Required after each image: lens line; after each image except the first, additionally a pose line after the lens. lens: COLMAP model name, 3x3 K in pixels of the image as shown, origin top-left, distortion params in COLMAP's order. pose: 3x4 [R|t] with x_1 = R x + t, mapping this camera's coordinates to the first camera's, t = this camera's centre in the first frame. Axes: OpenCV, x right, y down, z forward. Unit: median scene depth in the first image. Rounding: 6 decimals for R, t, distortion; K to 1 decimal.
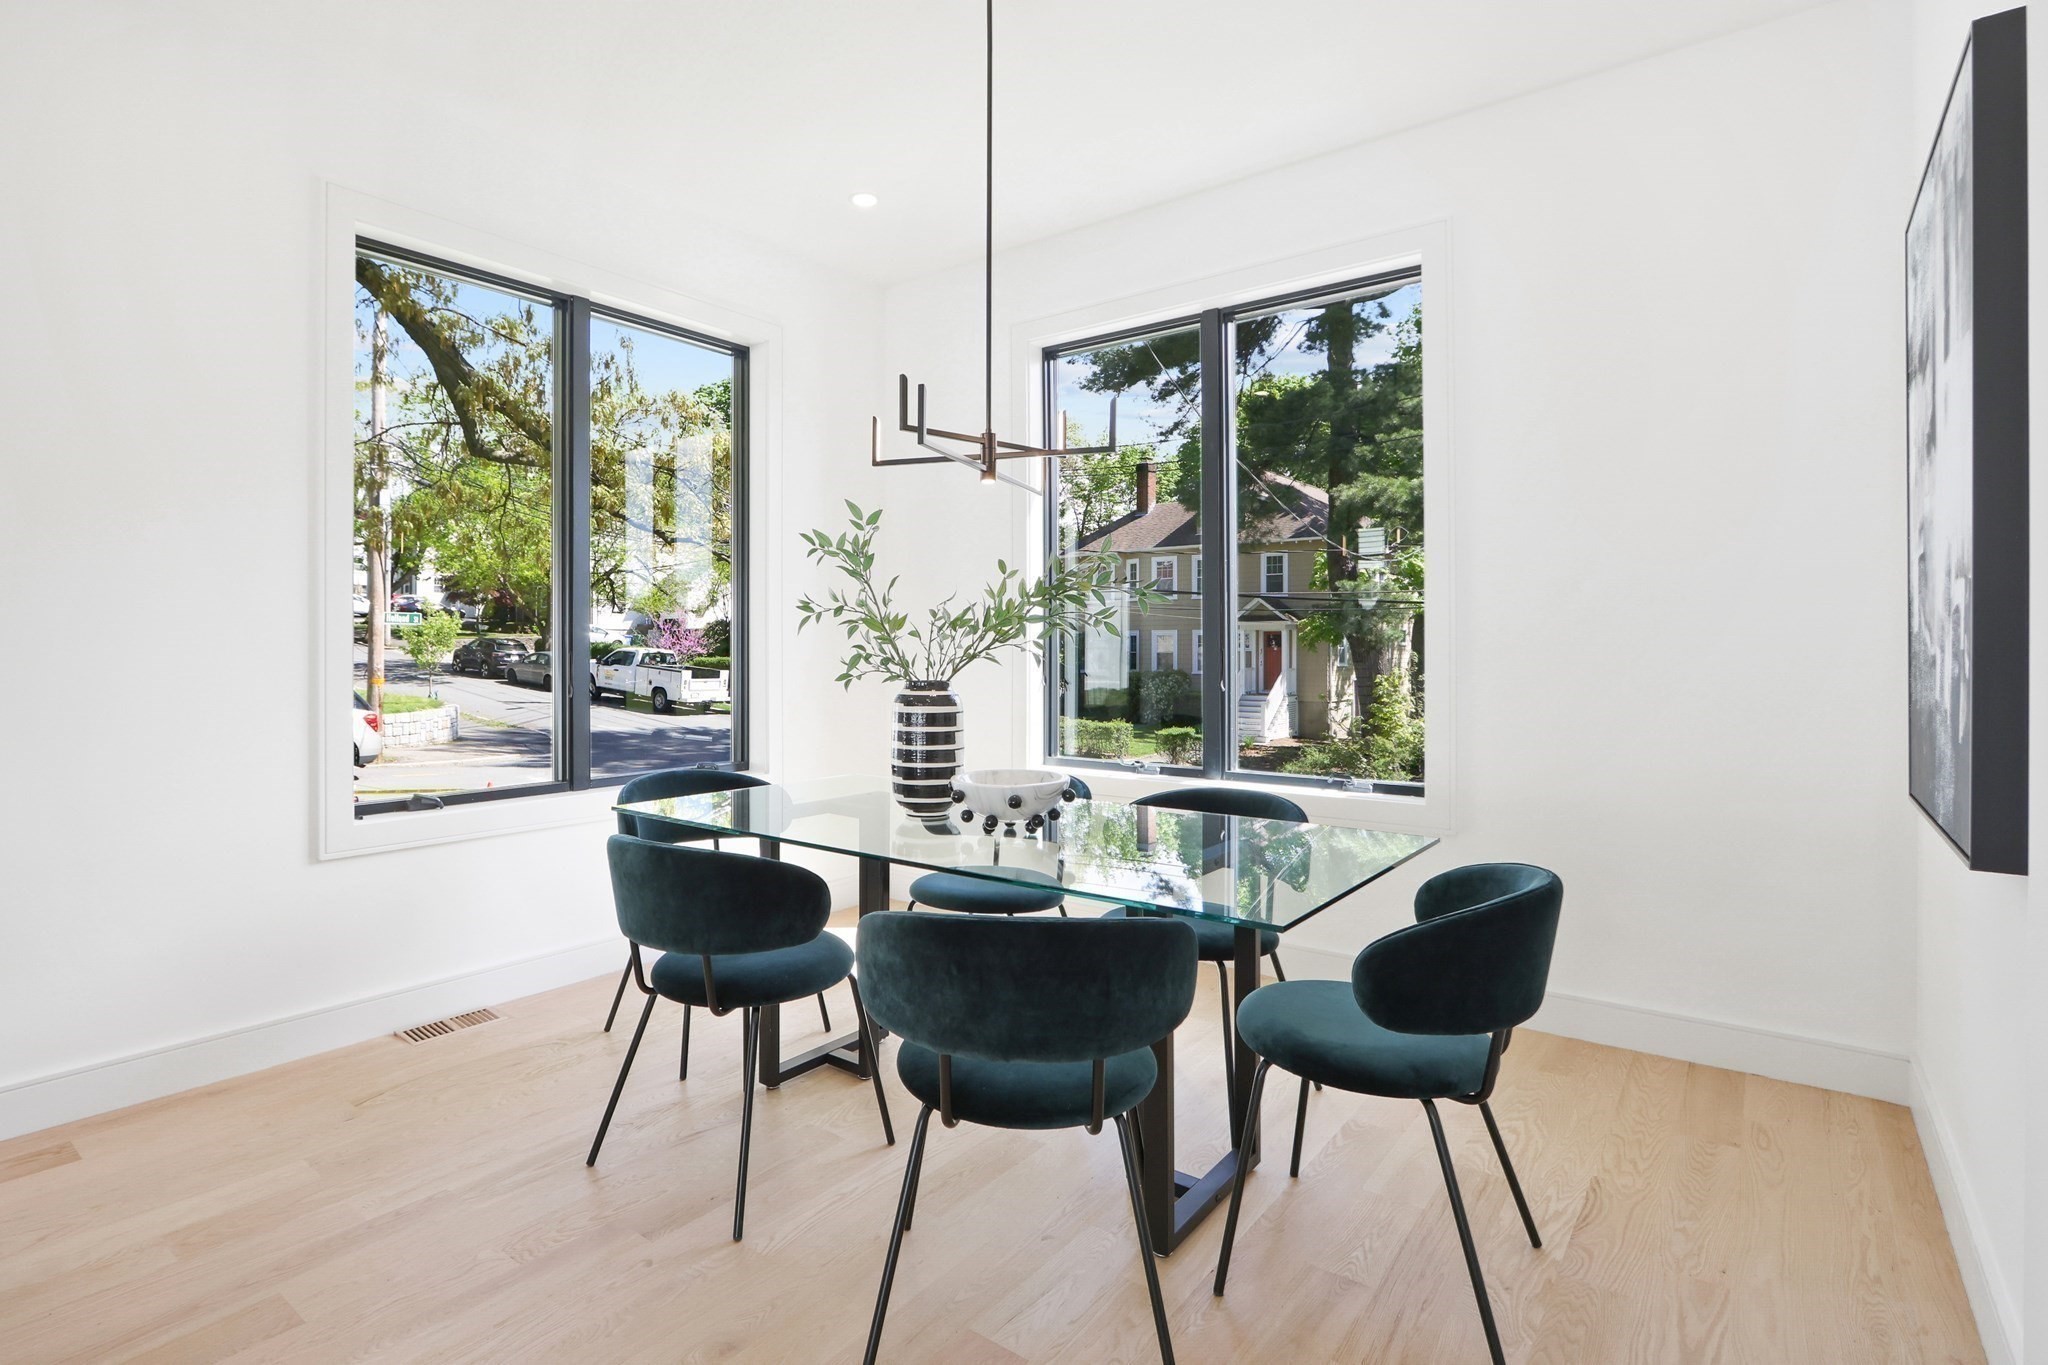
lens RADIAL K [[954.3, 0, 1019.7], [0, 954.3, 659.9], [0, 0, 1]] dist [-0.005860, -0.001333]
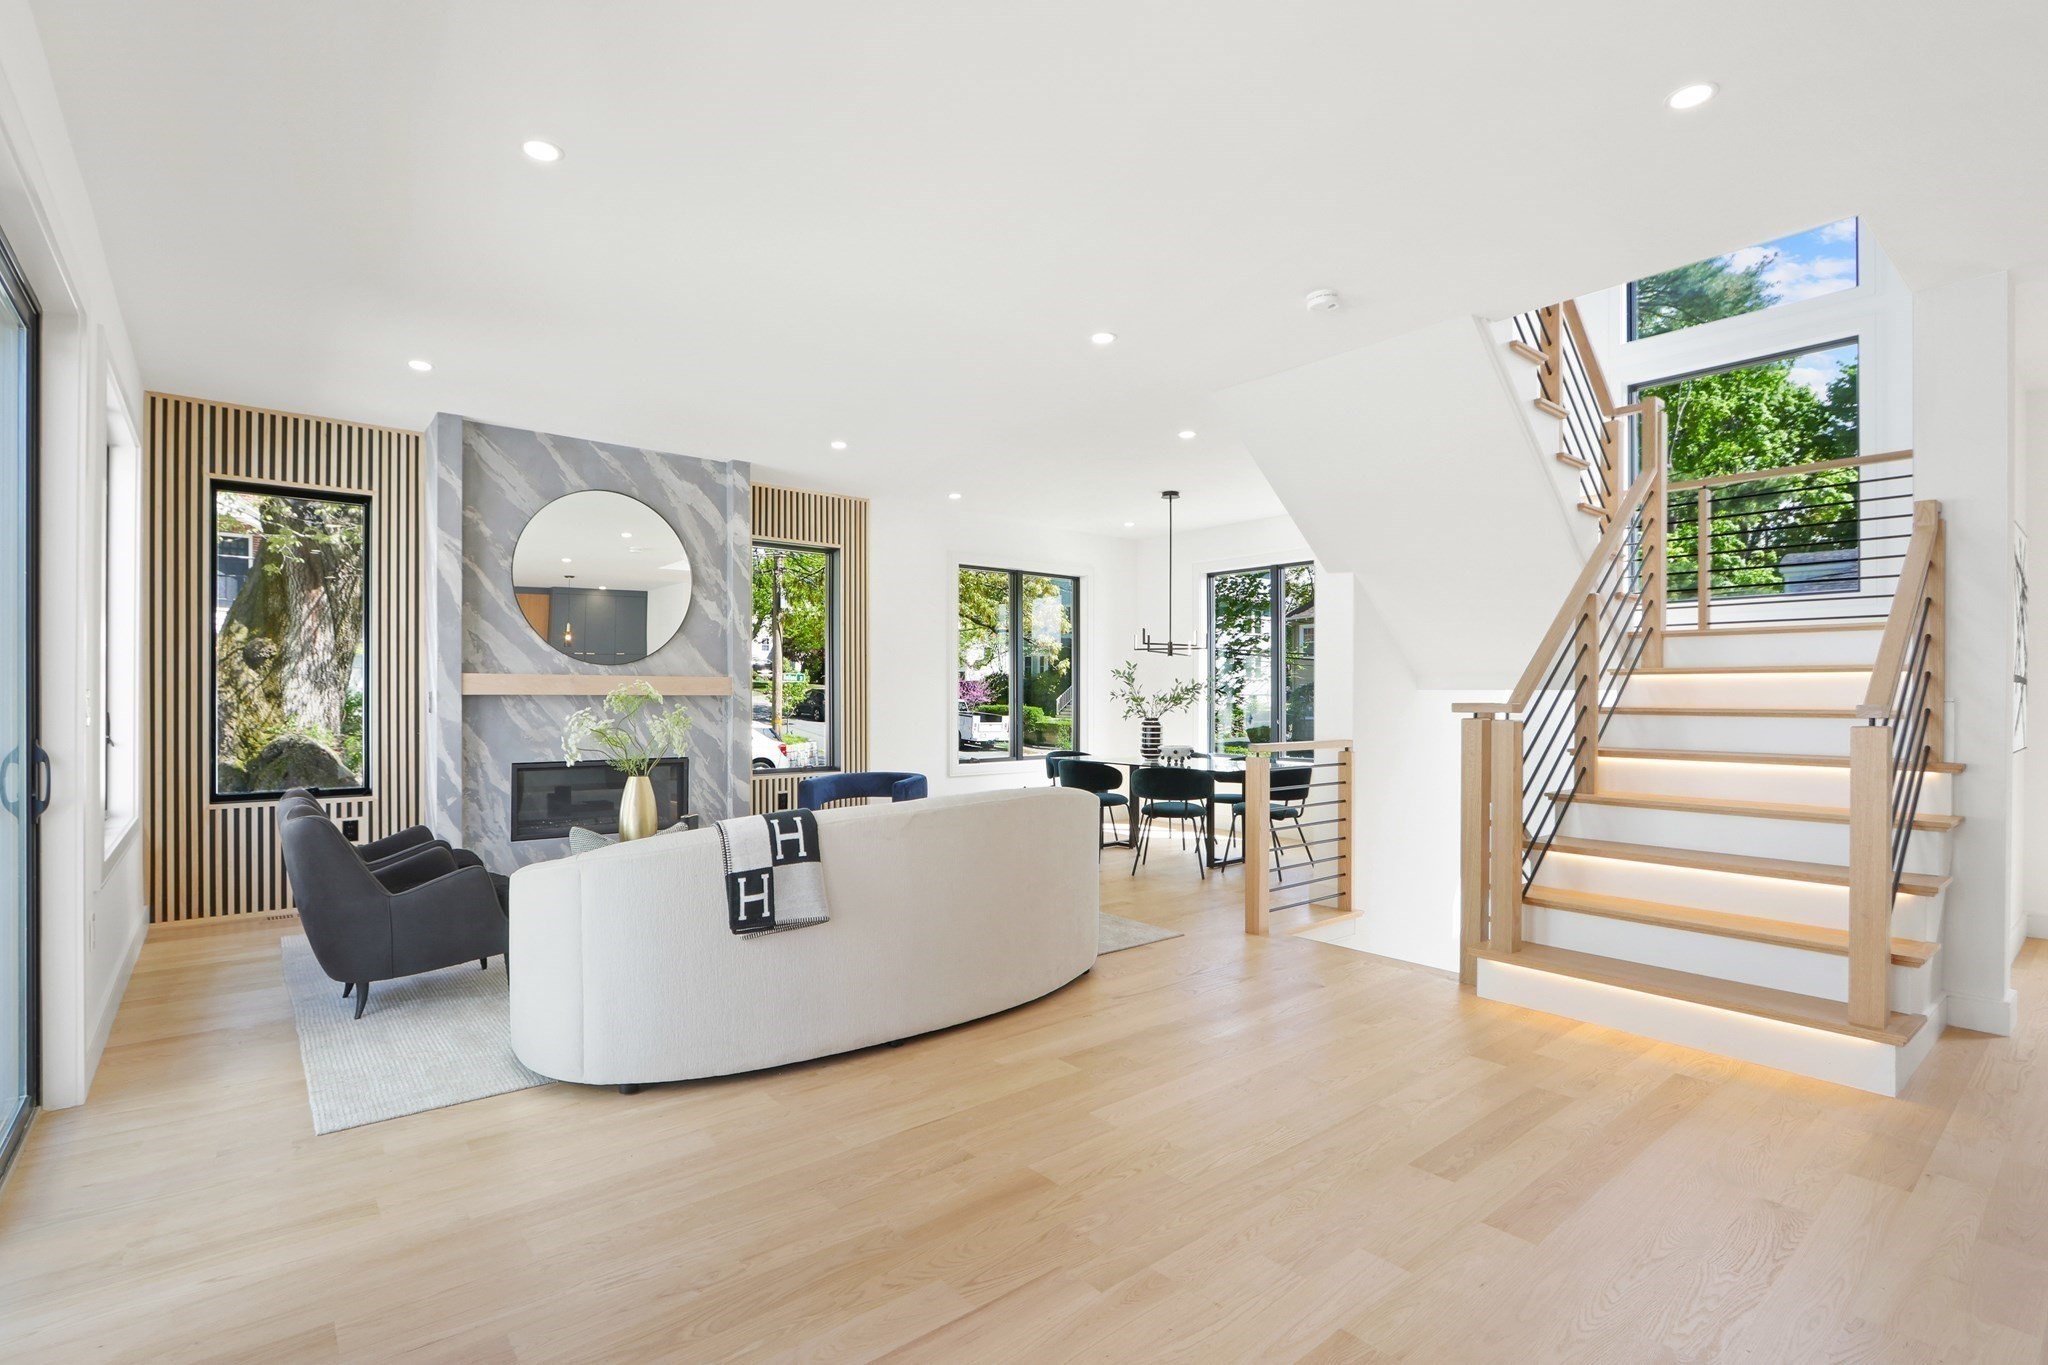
lens RADIAL K [[954.3, 0, 1014.0], [0, 954.3, 690.6], [0, 0, 1]] dist [-0.005860, -0.001333]
pose [[0.965138, -0.001714, -0.261737, 0.200461], [-0.002598, 0.999867, -0.016130, -0.011422], [0.261730, 0.016248, 0.965004, -1.498899]]
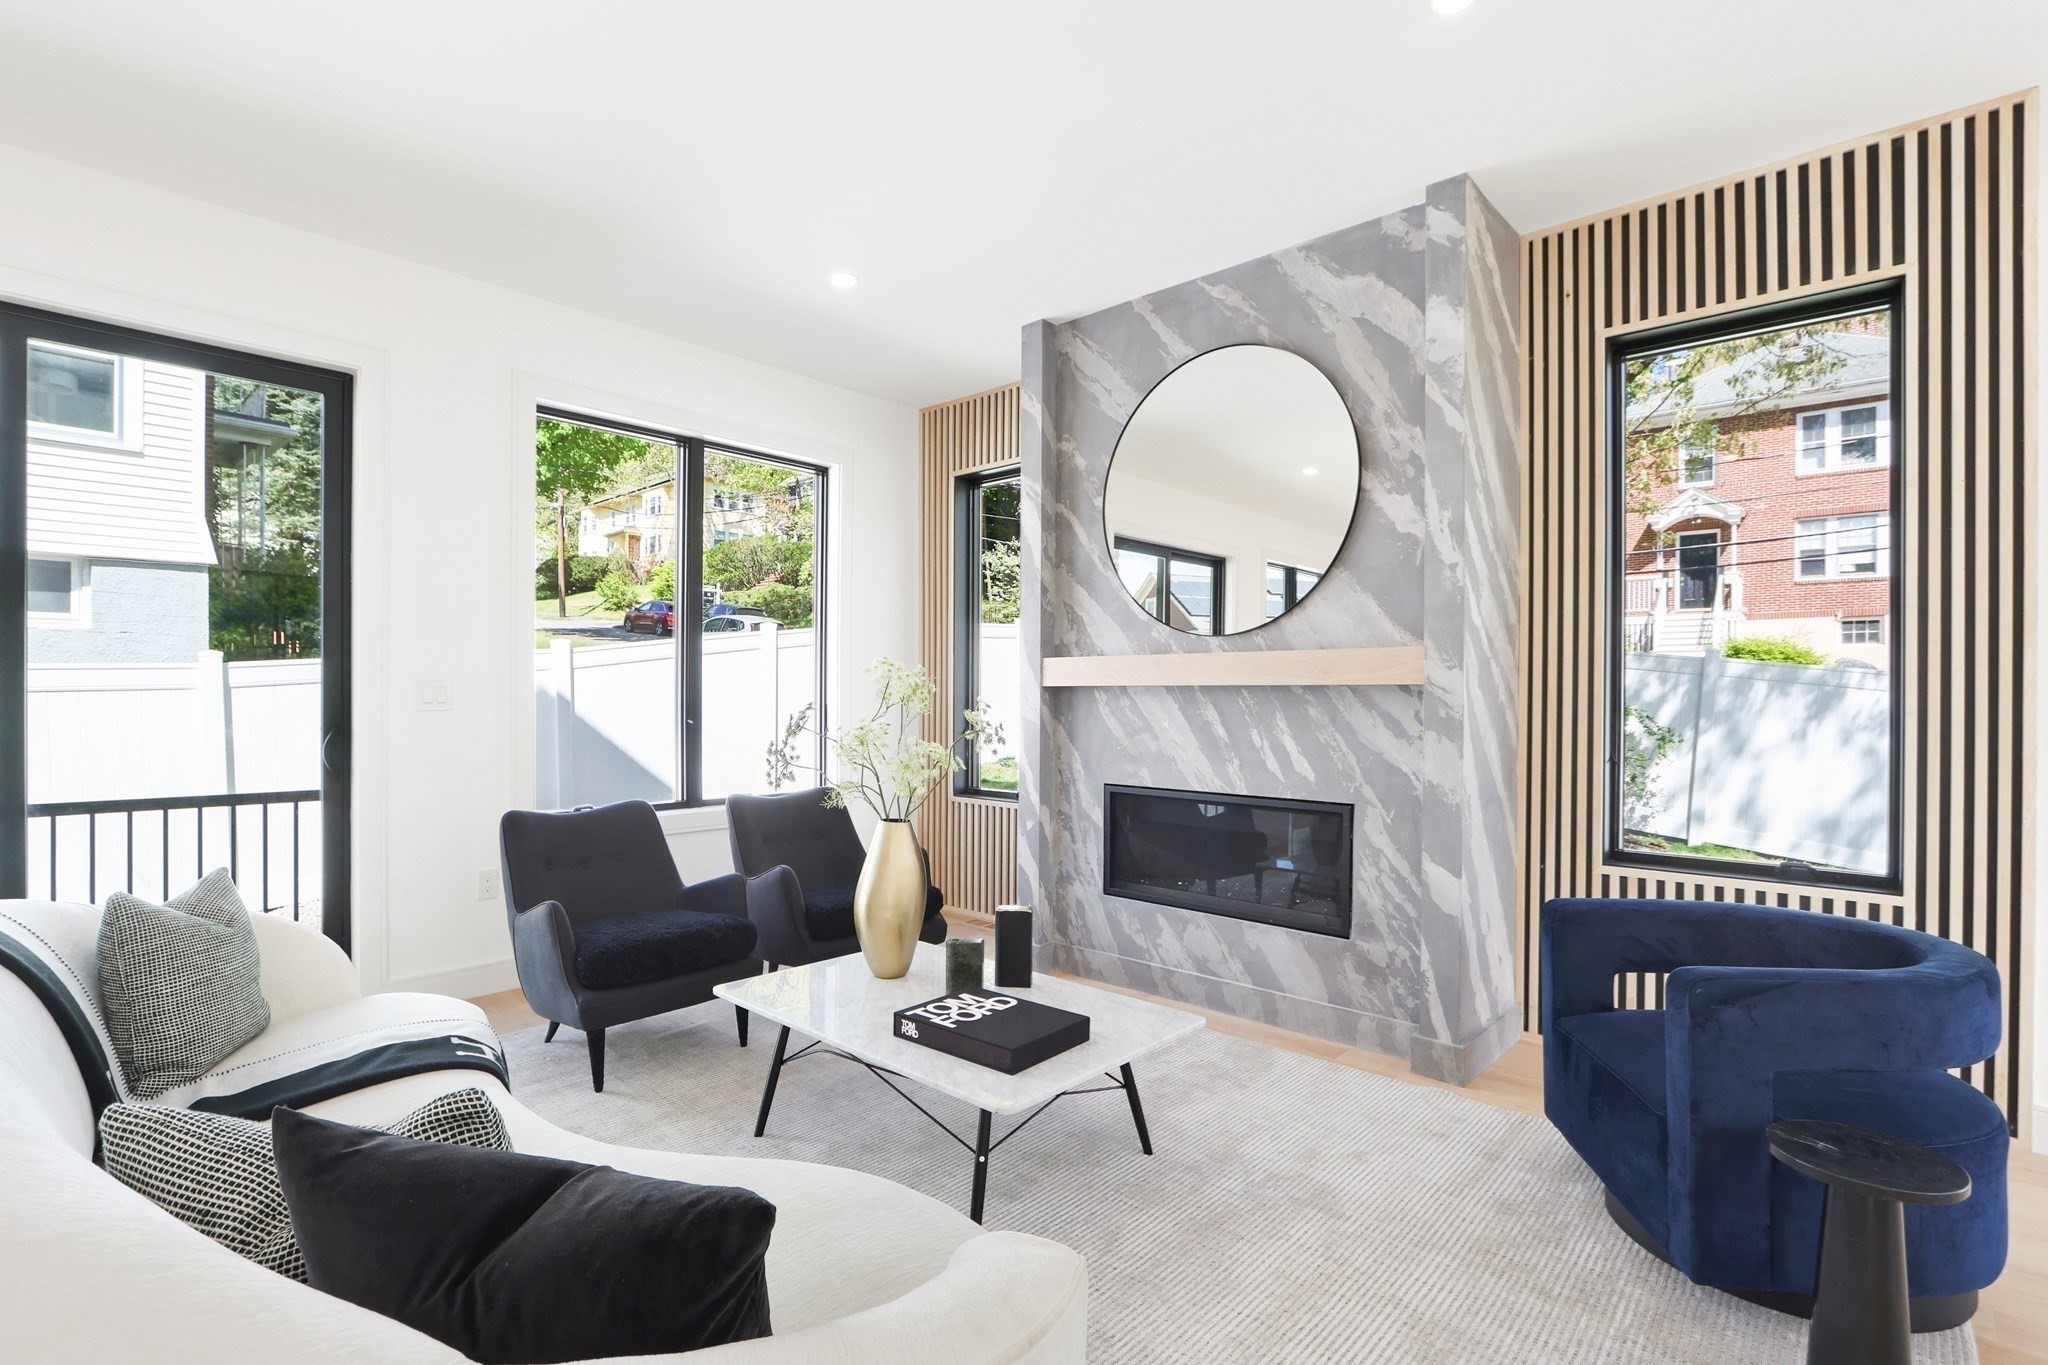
lens RADIAL K [[954.3, 0, 1031.2], [0, 954.3, 692.0], [0, 0, 1]] dist [-0.005860, -0.001333]
pose [[-0.109411, -0.005768, -0.993980, -0.185875], [-0.011940, 0.999919, -0.004488, -0.024615], [0.993925, 0.011377, -0.109471, 3.677933]]
